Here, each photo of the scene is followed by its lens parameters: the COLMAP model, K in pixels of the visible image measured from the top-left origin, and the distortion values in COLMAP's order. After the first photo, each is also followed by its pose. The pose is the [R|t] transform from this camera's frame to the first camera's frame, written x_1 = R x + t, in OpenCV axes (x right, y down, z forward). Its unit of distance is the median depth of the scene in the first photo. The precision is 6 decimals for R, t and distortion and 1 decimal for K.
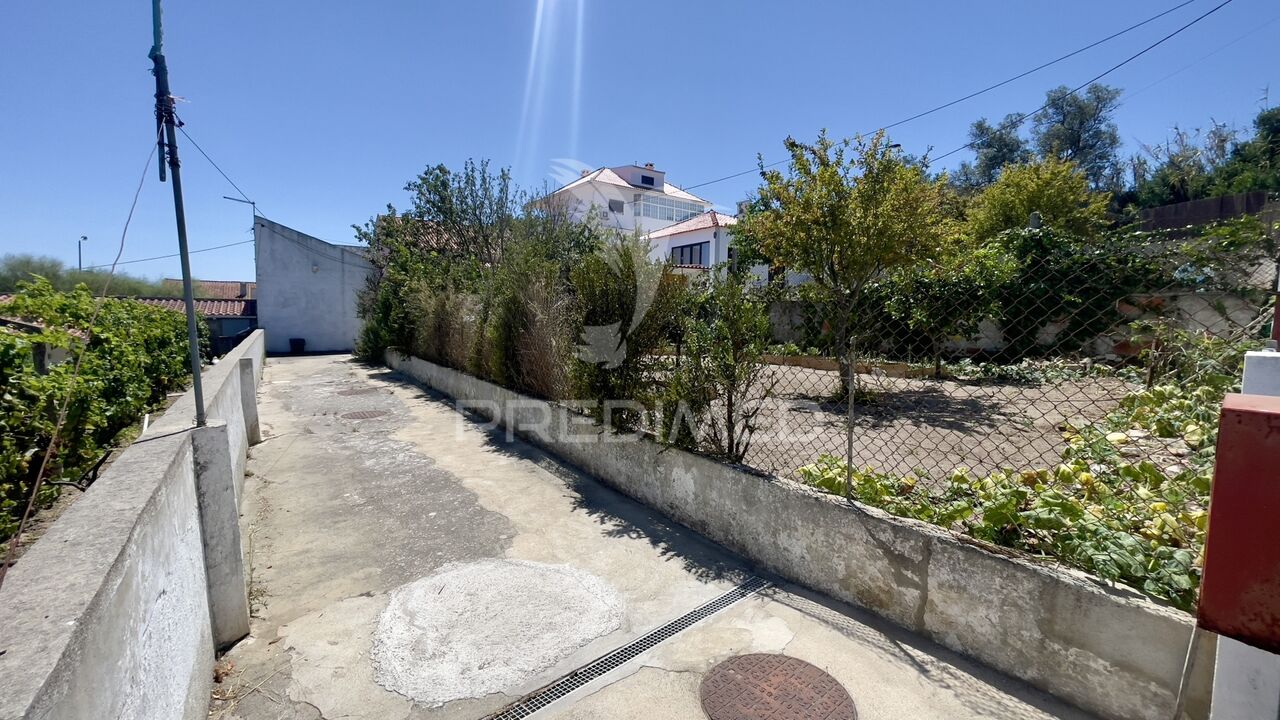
lens RADIAL K [[515.7, 0, 640.3], [0, 515.7, 361.0], [0, 0, 1]] dist [-0.007897, 0.002776]
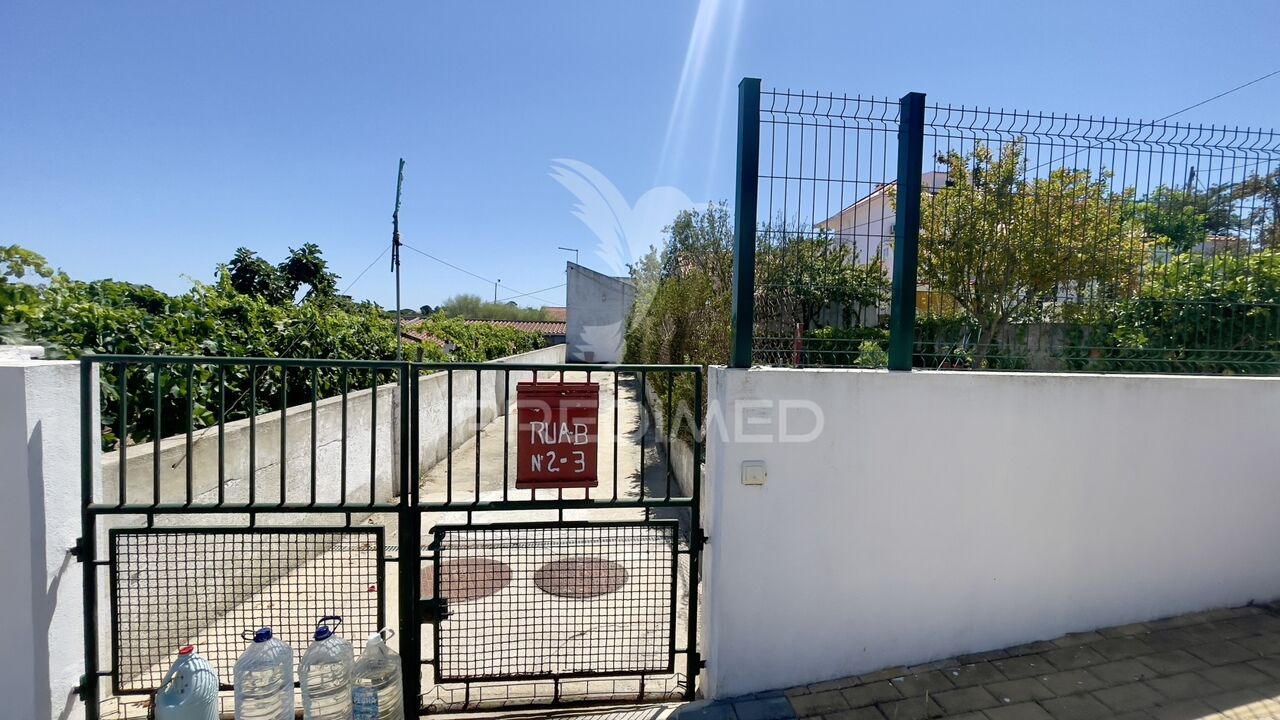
lens RADIAL K [[515.7, 0, 634.7], [0, 515.7, 356.6], [0, 0, 1]] dist [-0.007897, 0.002776]
pose [[0.835403, 0.033603, -0.548610, 0.636410], [-0.060917, 0.997641, -0.031656, 0.011400], [0.546252, 0.059865, 0.835479, -0.142766]]
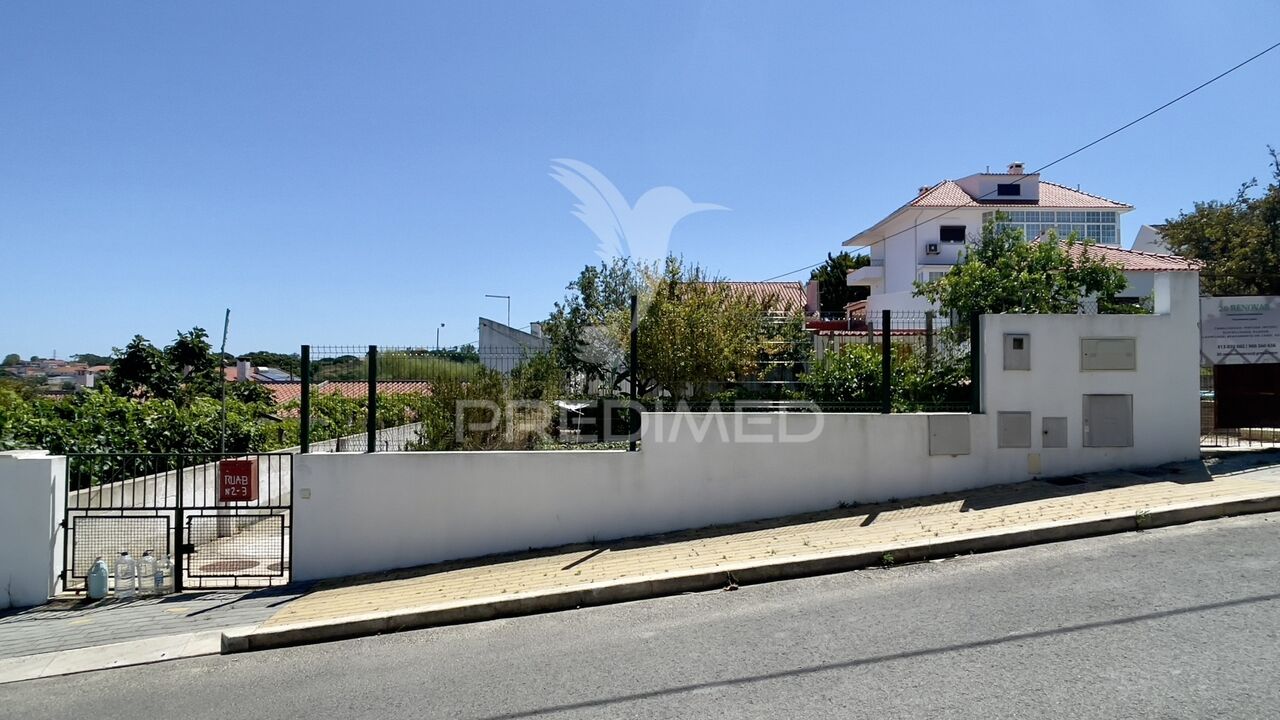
lens RADIAL K [[743.1, 0, 629.0], [0, 743.1, 358.8], [0, 0, 1]] dist [0.001398, -0.008255]
pose [[0.803973, -0.030020, -0.593907, 2.246584], [-0.039301, 0.993859, -0.103439, -0.075898], [0.593365, 0.106503, 0.797856, -0.710213]]
